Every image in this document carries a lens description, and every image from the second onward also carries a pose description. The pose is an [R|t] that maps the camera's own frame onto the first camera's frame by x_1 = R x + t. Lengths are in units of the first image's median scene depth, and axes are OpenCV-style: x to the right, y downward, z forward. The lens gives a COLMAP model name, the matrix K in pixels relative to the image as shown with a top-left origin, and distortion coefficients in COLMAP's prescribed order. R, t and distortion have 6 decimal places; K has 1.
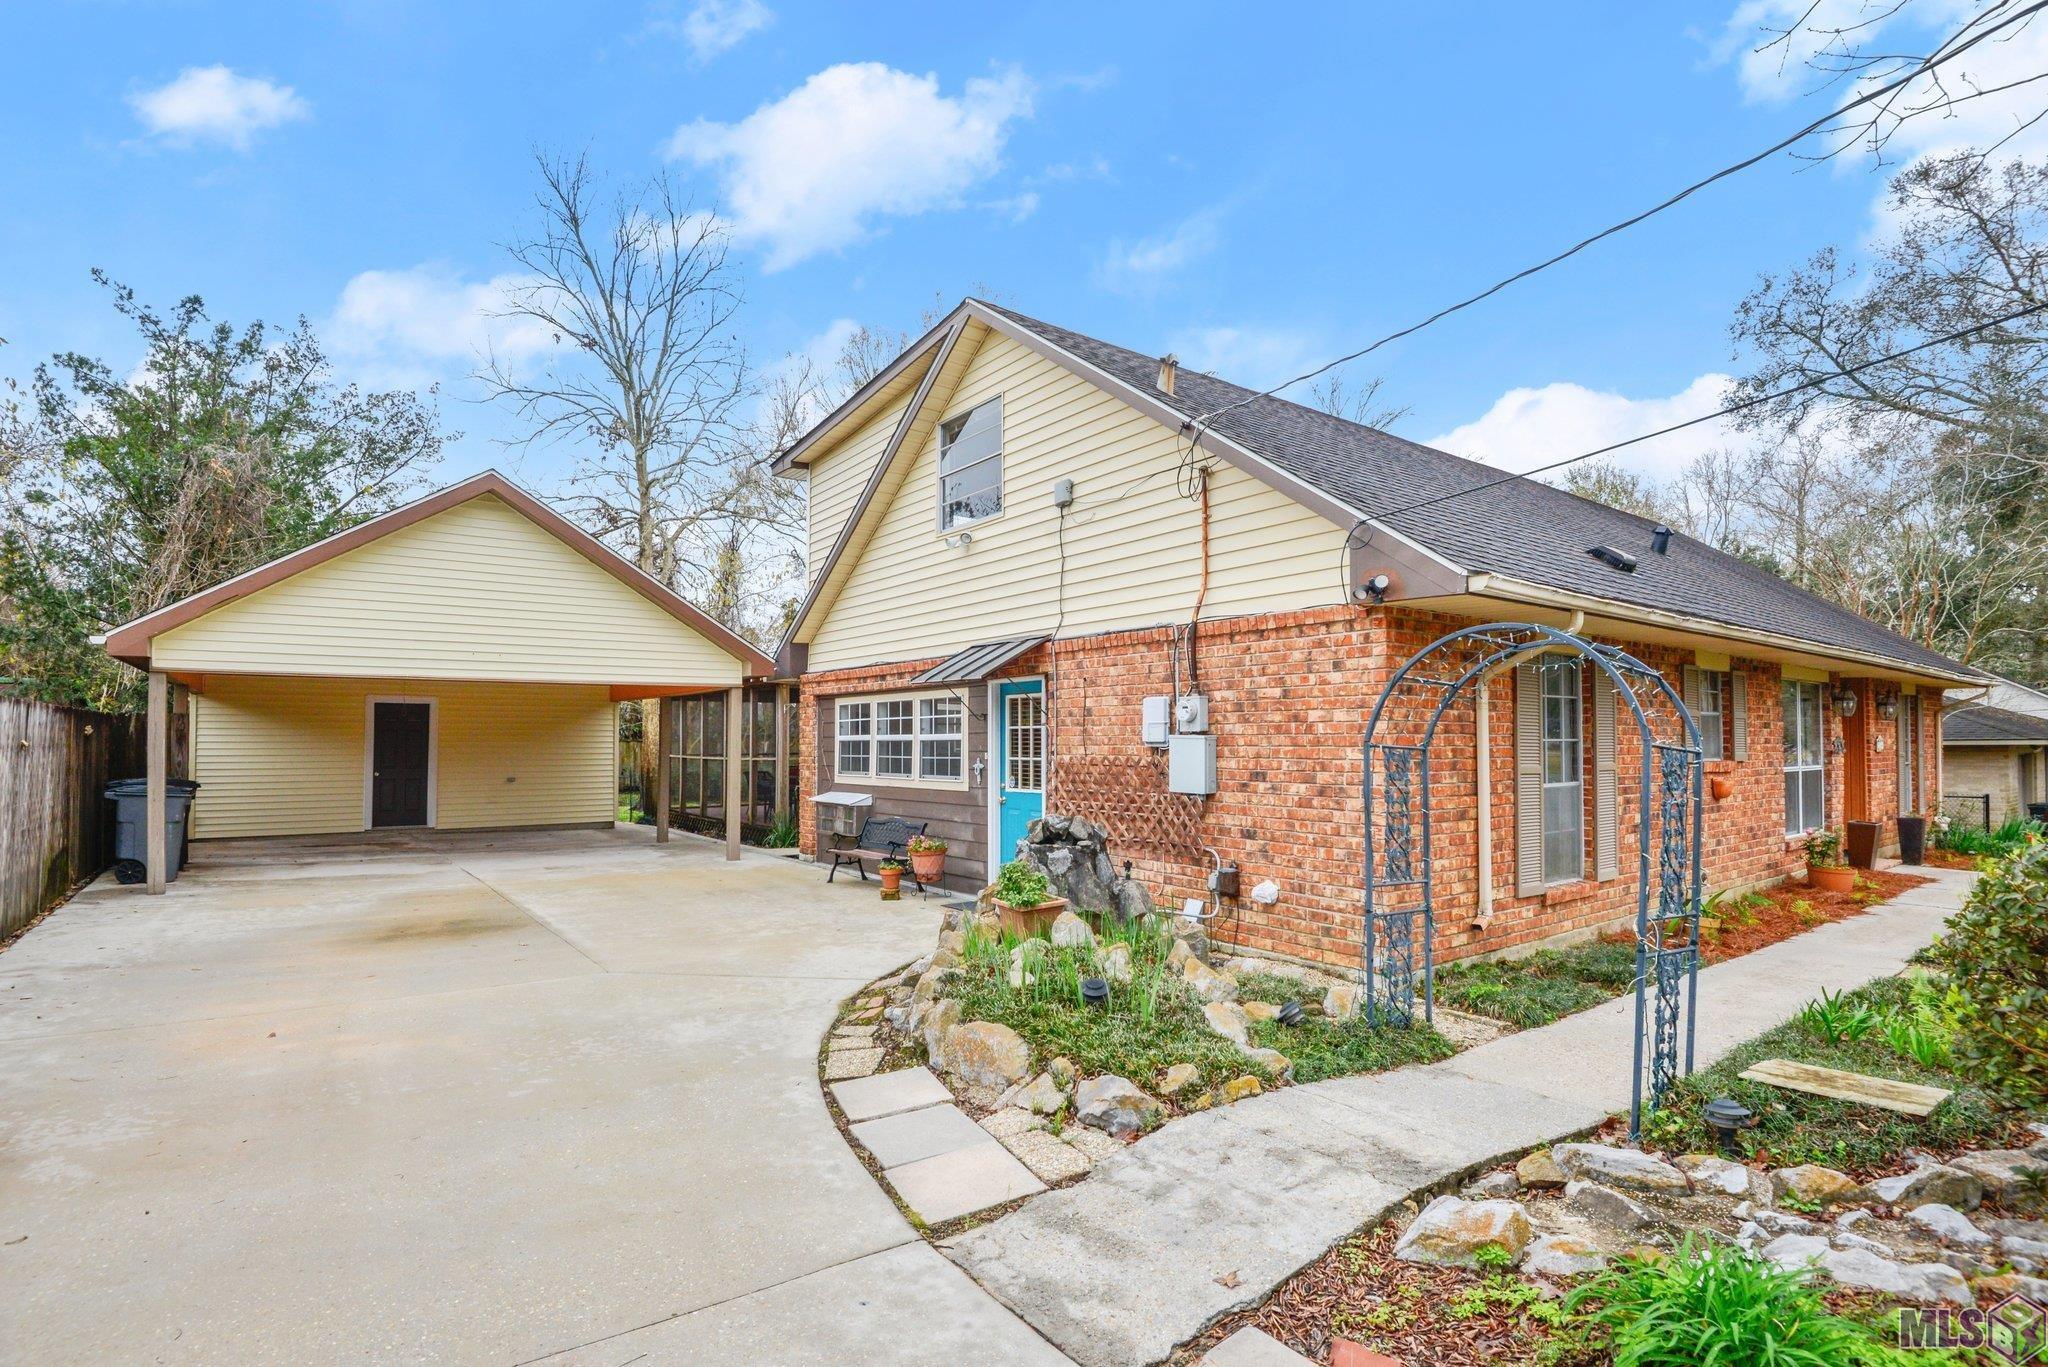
lens RADIAL K [[1021.6, 0, 1017.9], [0, 1021.6, 724.1], [0, 0, 1]] dist [-0.029007, -0.001101]
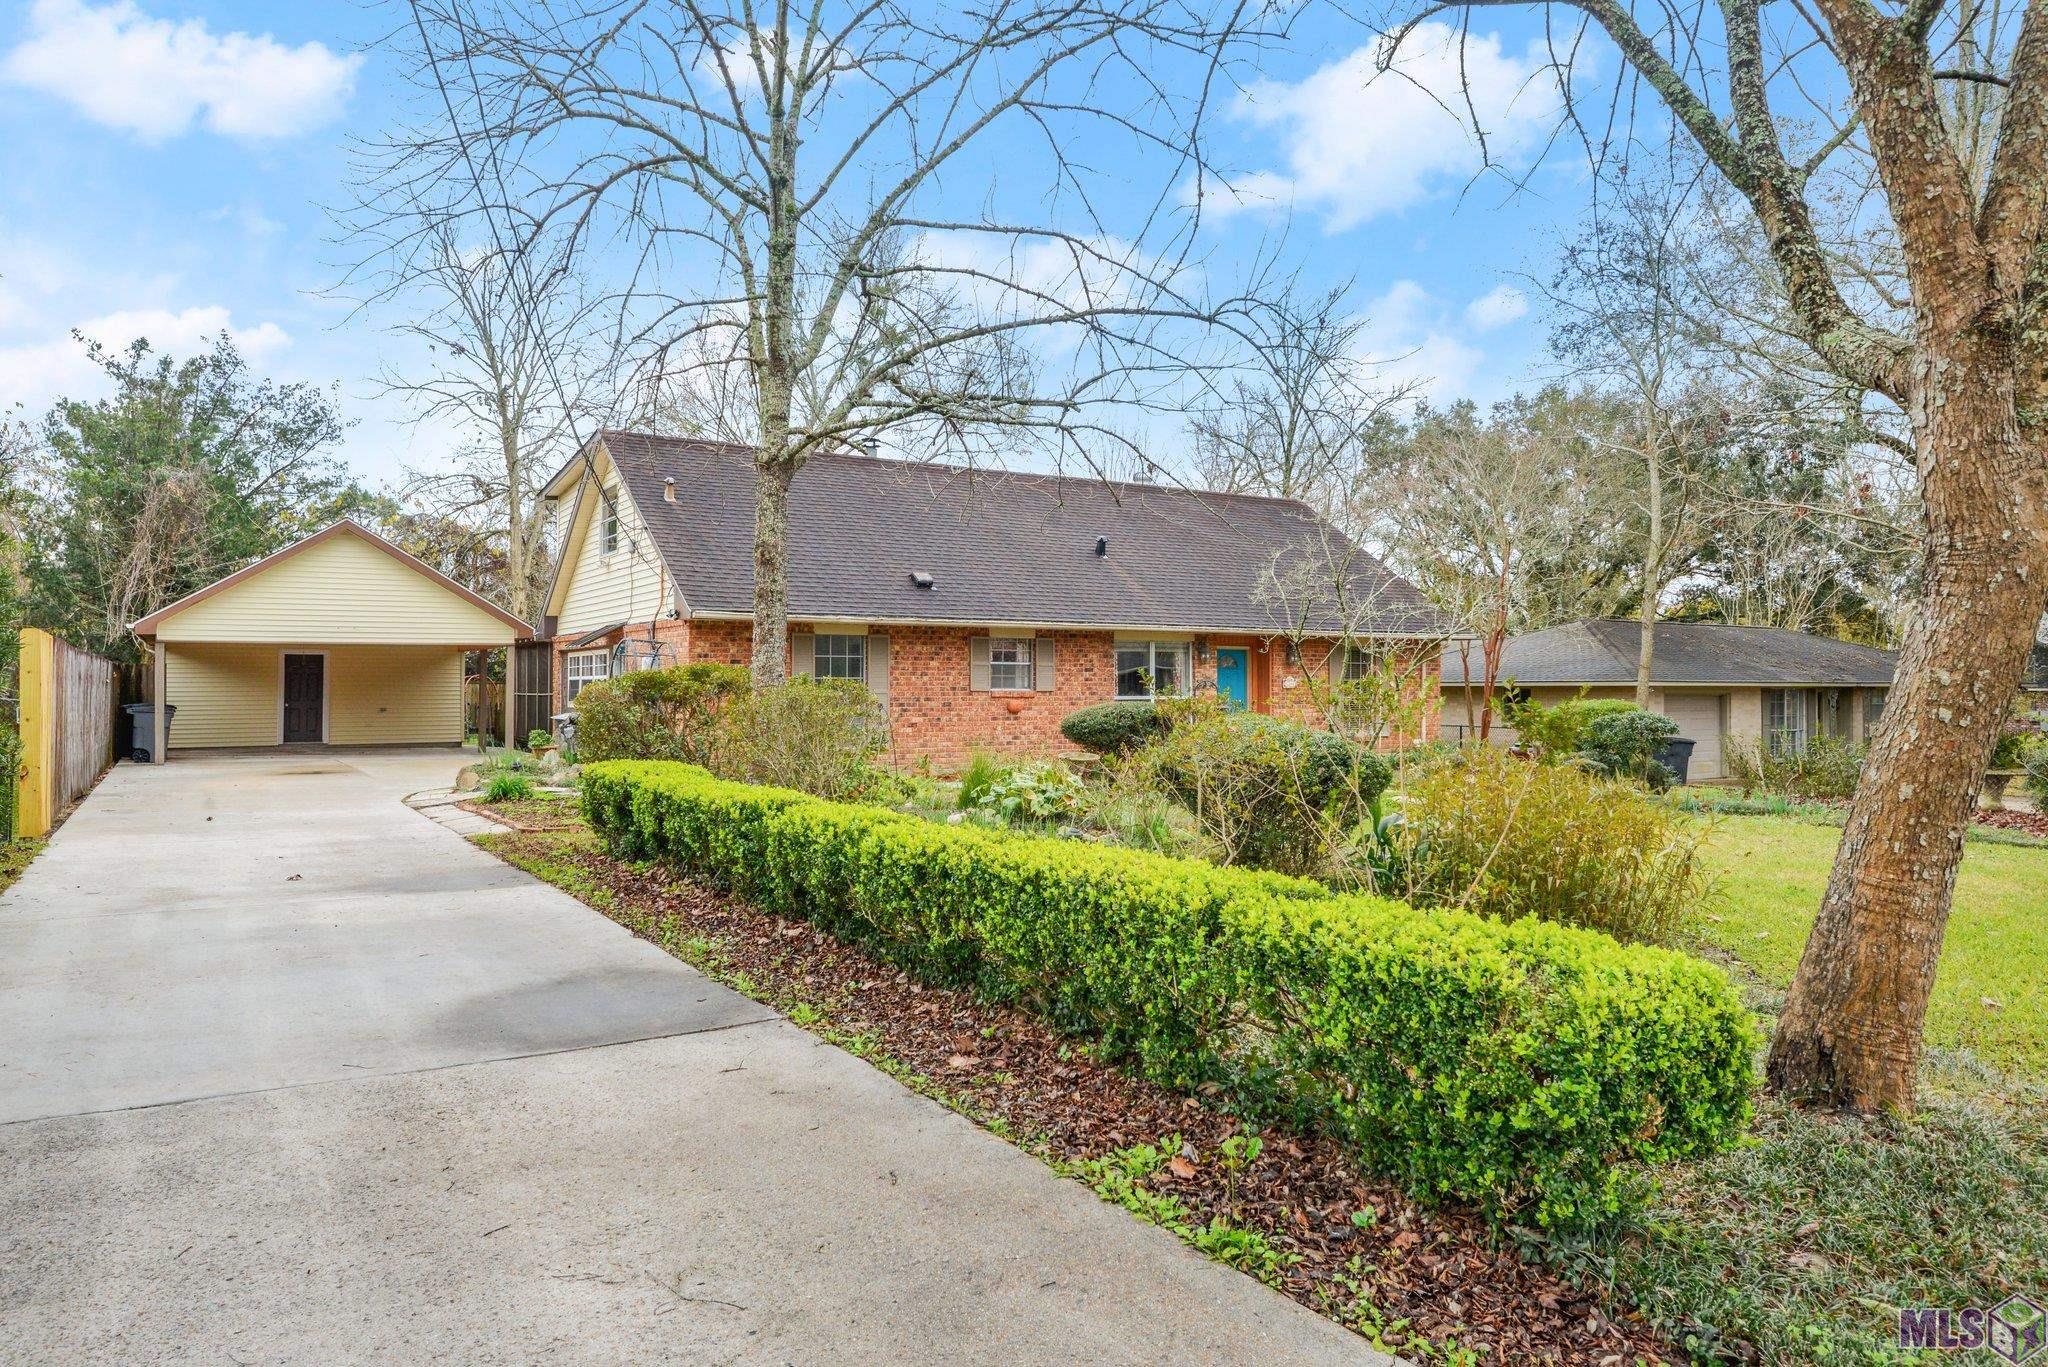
lens RADIAL K [[1363.8, 0, 1022.8], [0, 1363.8, 683.0], [0, 0, 1]] dist [0.002062, 0.002046]
pose [[0.996241, -0.002265, -0.086590, 0.579902], [0.003654, 0.999867, 0.015892, -0.008057], [0.086542, -0.016148, 0.996117, -0.846603]]
